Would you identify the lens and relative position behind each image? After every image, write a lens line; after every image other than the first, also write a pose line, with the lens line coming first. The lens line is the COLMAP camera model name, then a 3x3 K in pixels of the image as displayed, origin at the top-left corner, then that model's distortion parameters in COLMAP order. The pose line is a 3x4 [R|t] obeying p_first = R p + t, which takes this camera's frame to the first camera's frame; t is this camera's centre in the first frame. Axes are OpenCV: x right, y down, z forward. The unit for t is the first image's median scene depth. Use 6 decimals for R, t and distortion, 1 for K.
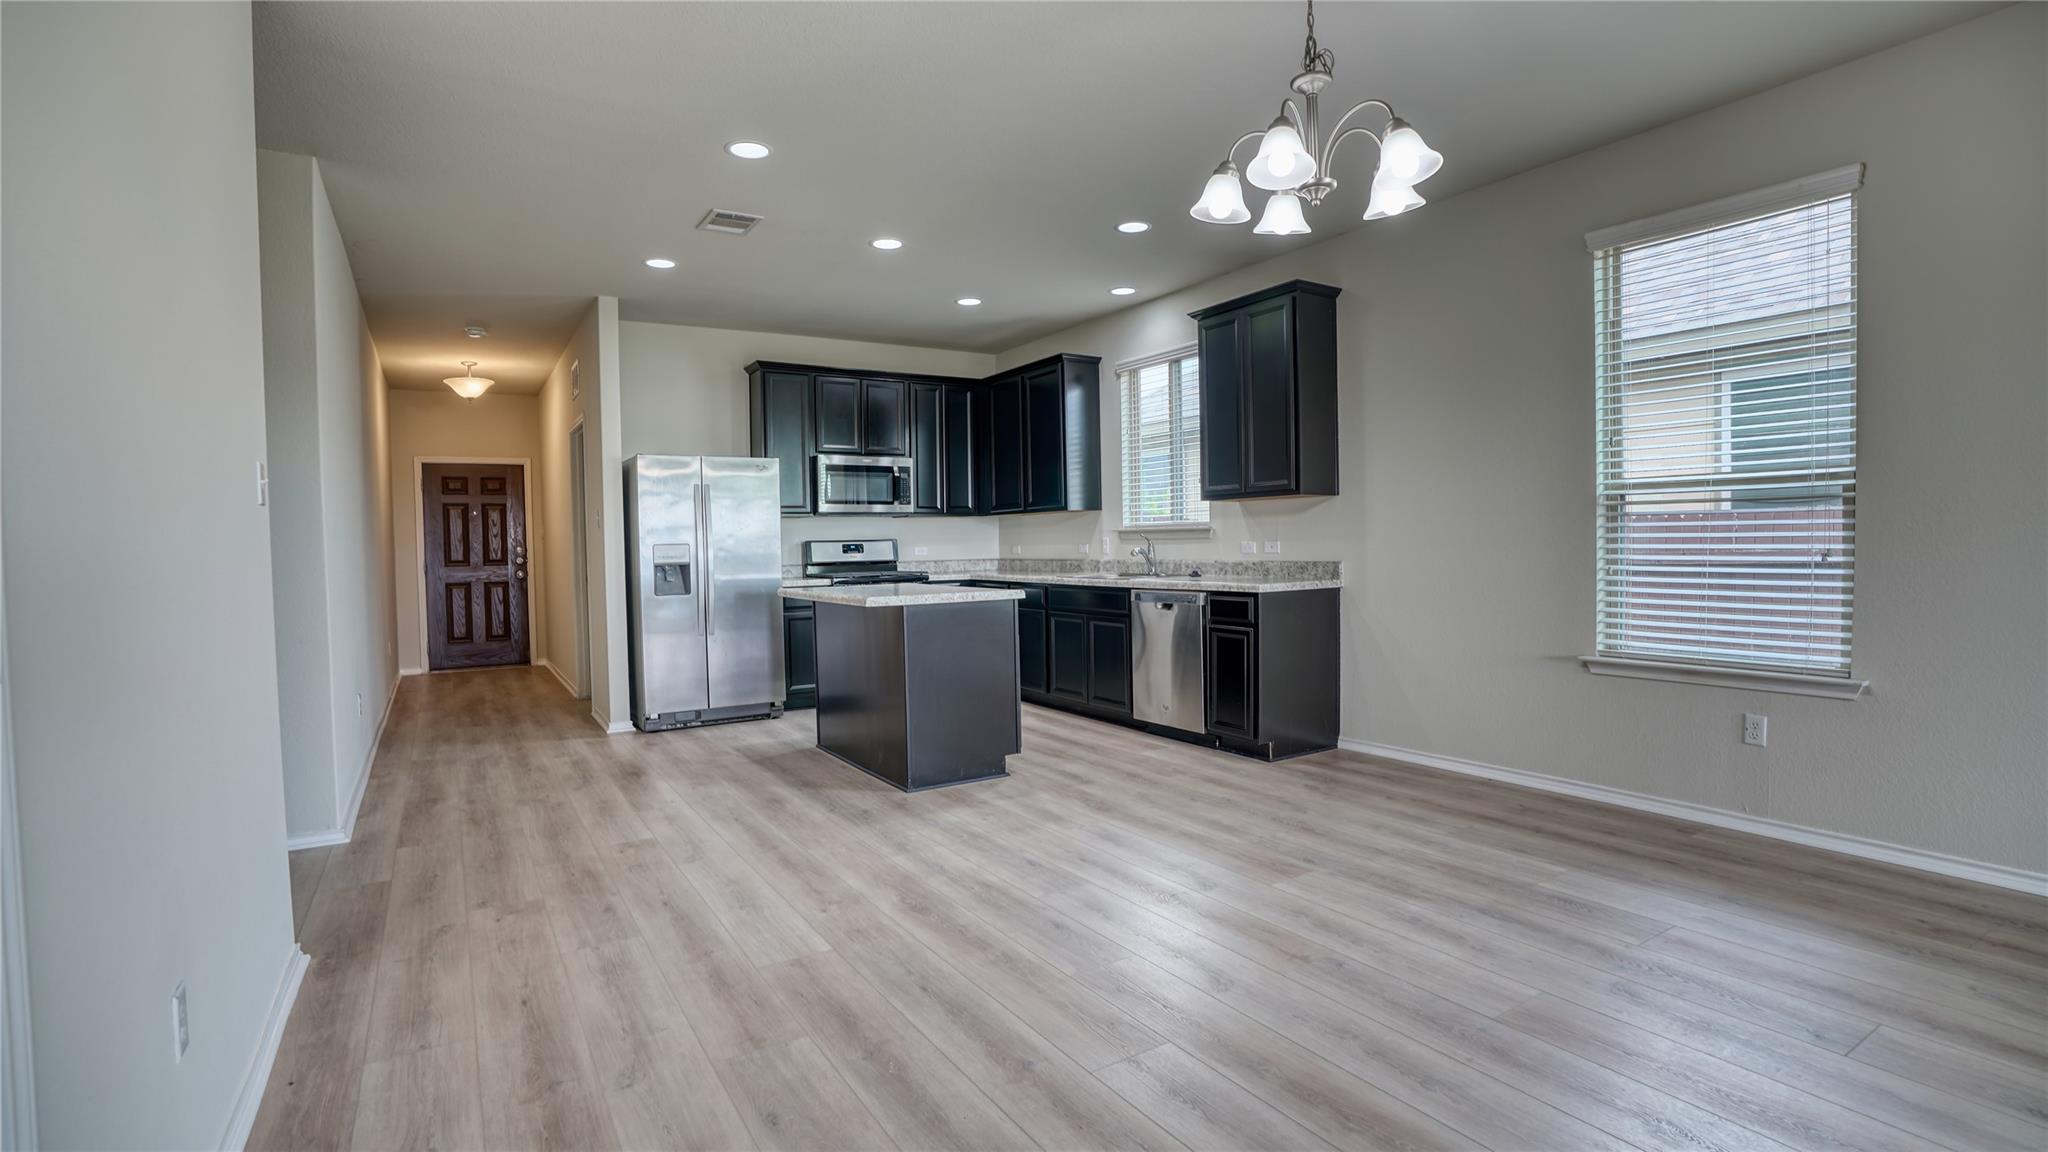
lens RADIAL K [[950.7, 0, 1015.6], [0, 950.7, 577.7], [0, 0, 1]] dist [-0.068978, 0.030525]
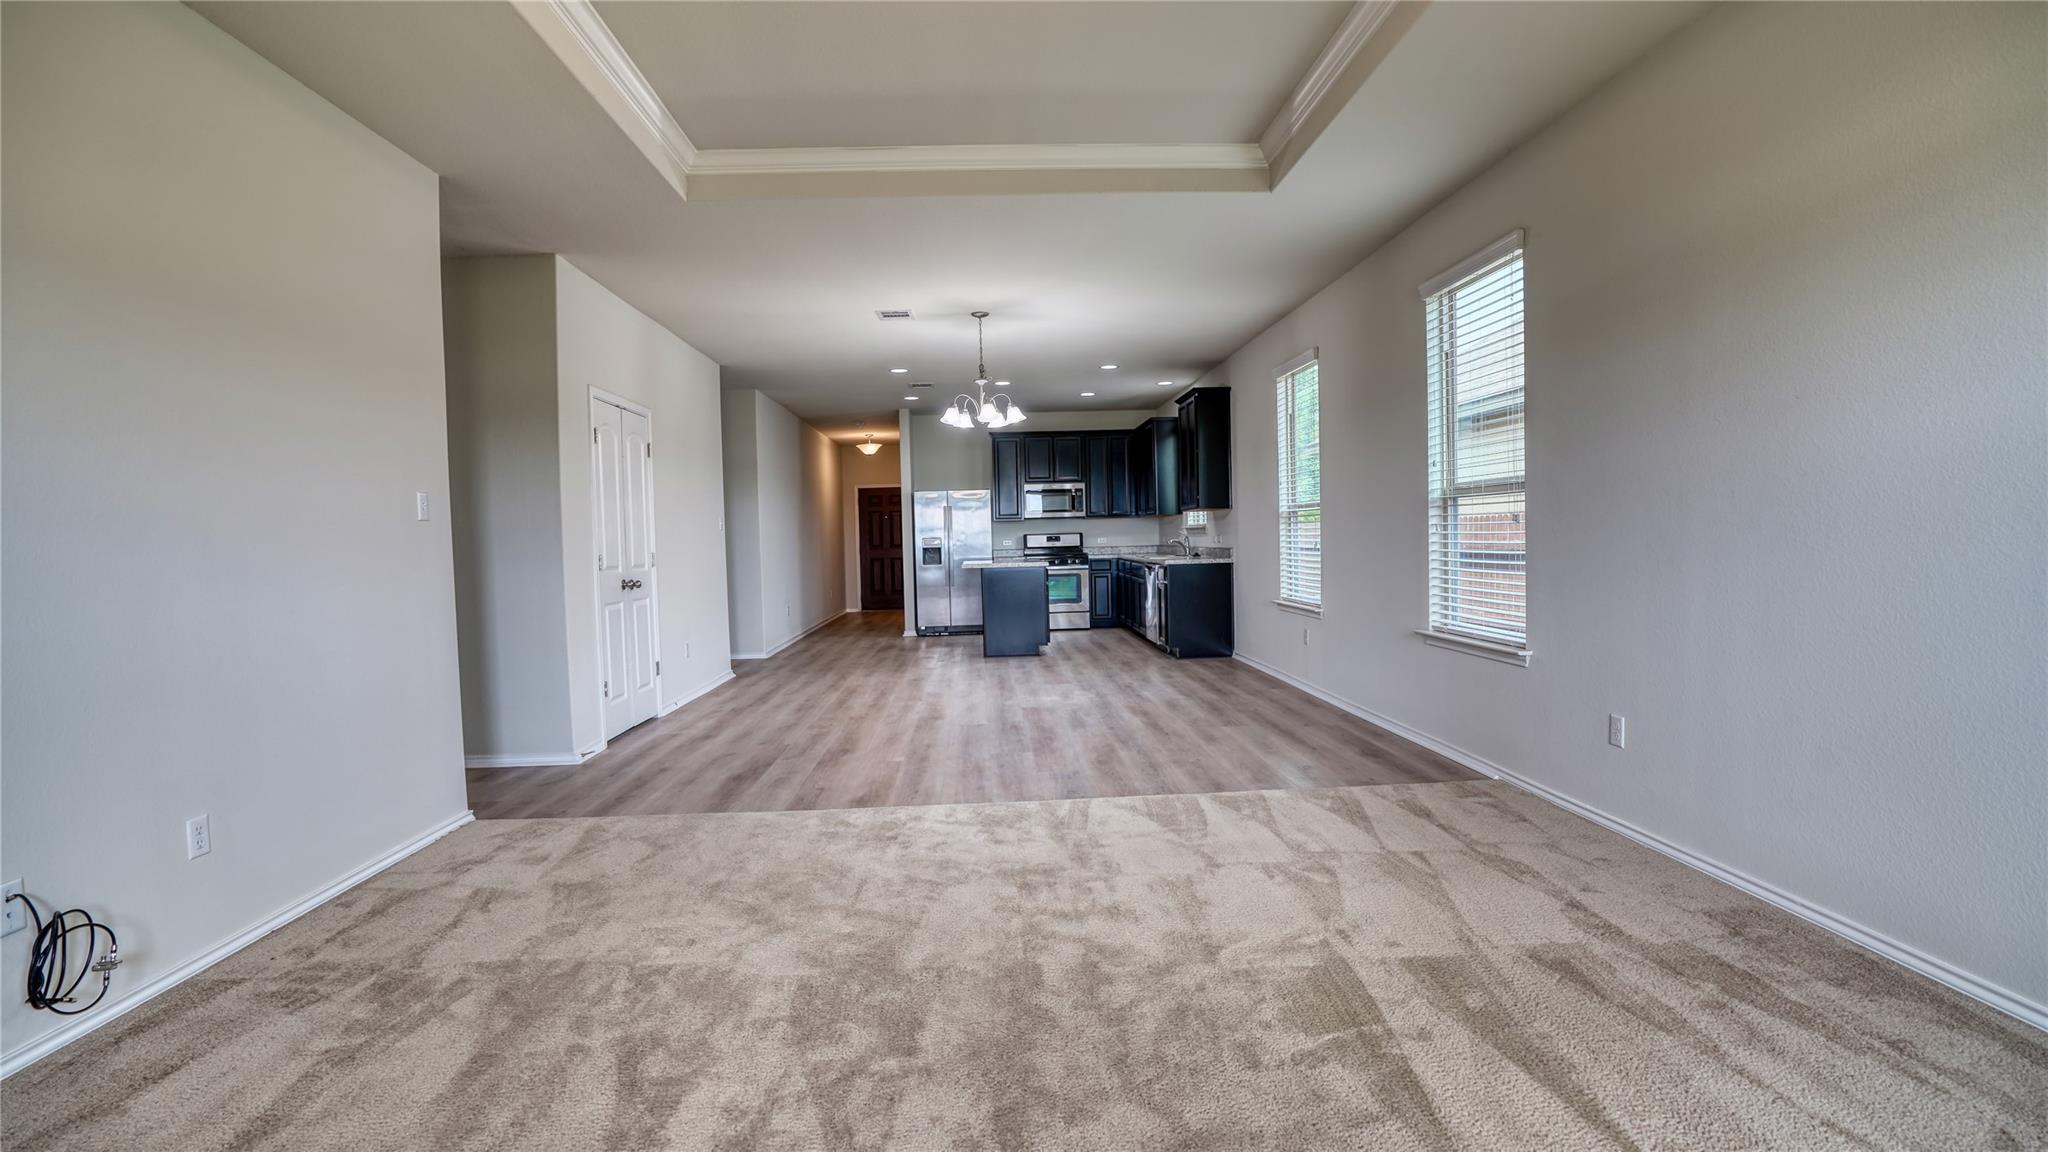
lens RADIAL K [[950.7, 0, 1015.6], [0, 950.7, 577.7], [0, 0, 1]] dist [-0.068978, 0.030525]
pose [[0.871669, 0.017698, -0.489775, 0.815577], [-0.009621, 0.999773, 0.019004, 0.008397], [0.490000, -0.011853, 0.871642, -0.664593]]
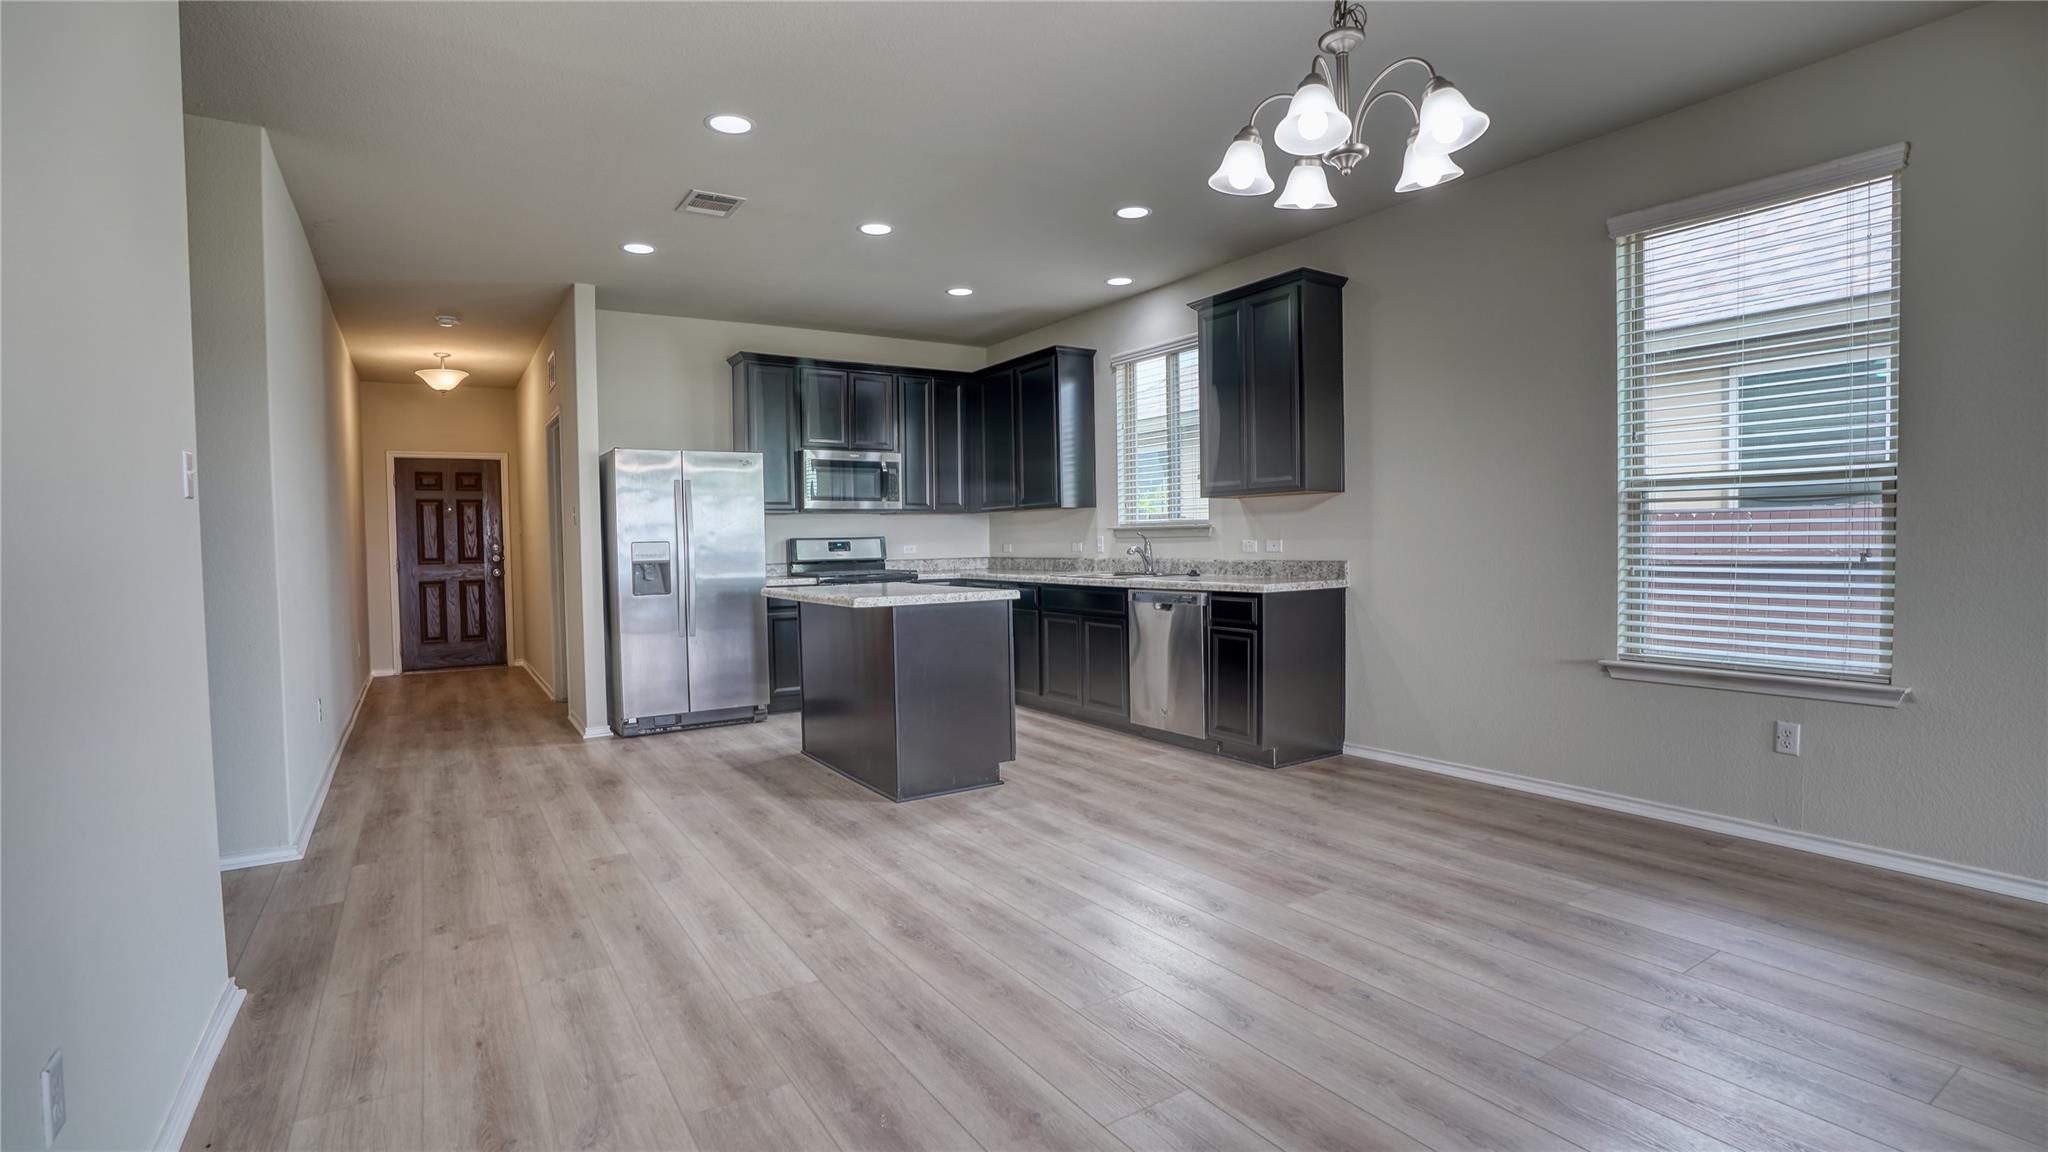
lens RADIAL K [[950.7, 0, 1015.6], [0, 950.7, 577.7], [0, 0, 1]] dist [-0.068978, 0.030525]
pose [[0.999898, 0.001111, 0.014268, -0.007255], [-0.001138, 0.999998, 0.001911, -0.001340], [-0.014266, -0.001927, 0.999896, 0.038559]]
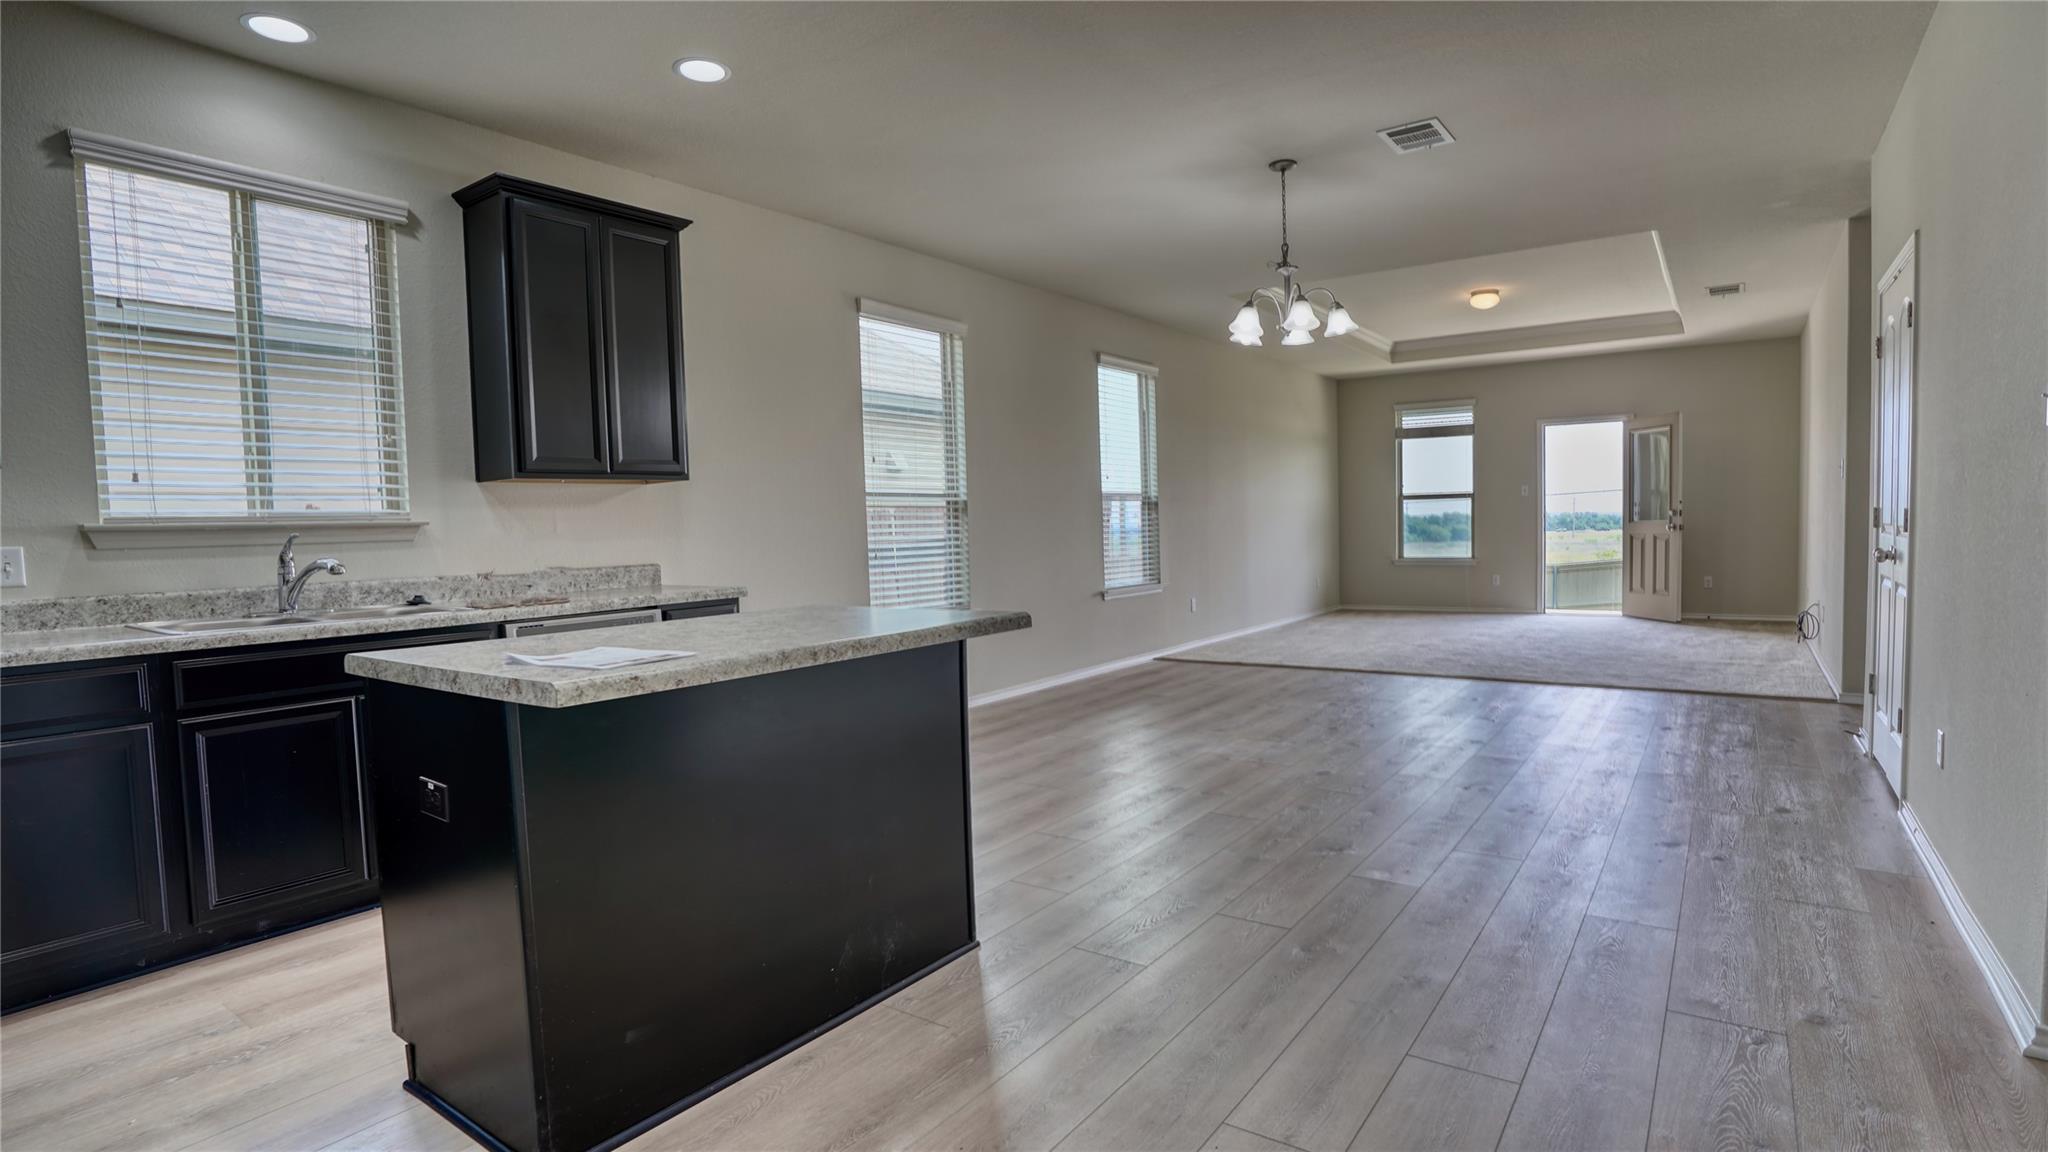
lens RADIAL K [[950.7, 0, 1015.6], [0, 950.7, 577.7], [0, 0, 1]] dist [-0.068978, 0.030525]
pose [[-0.362141, -0.023010, 0.931839, -0.535971], [0.067183, 0.996451, 0.050715, -0.024596], [-0.929699, 0.080970, -0.359310, 0.967200]]
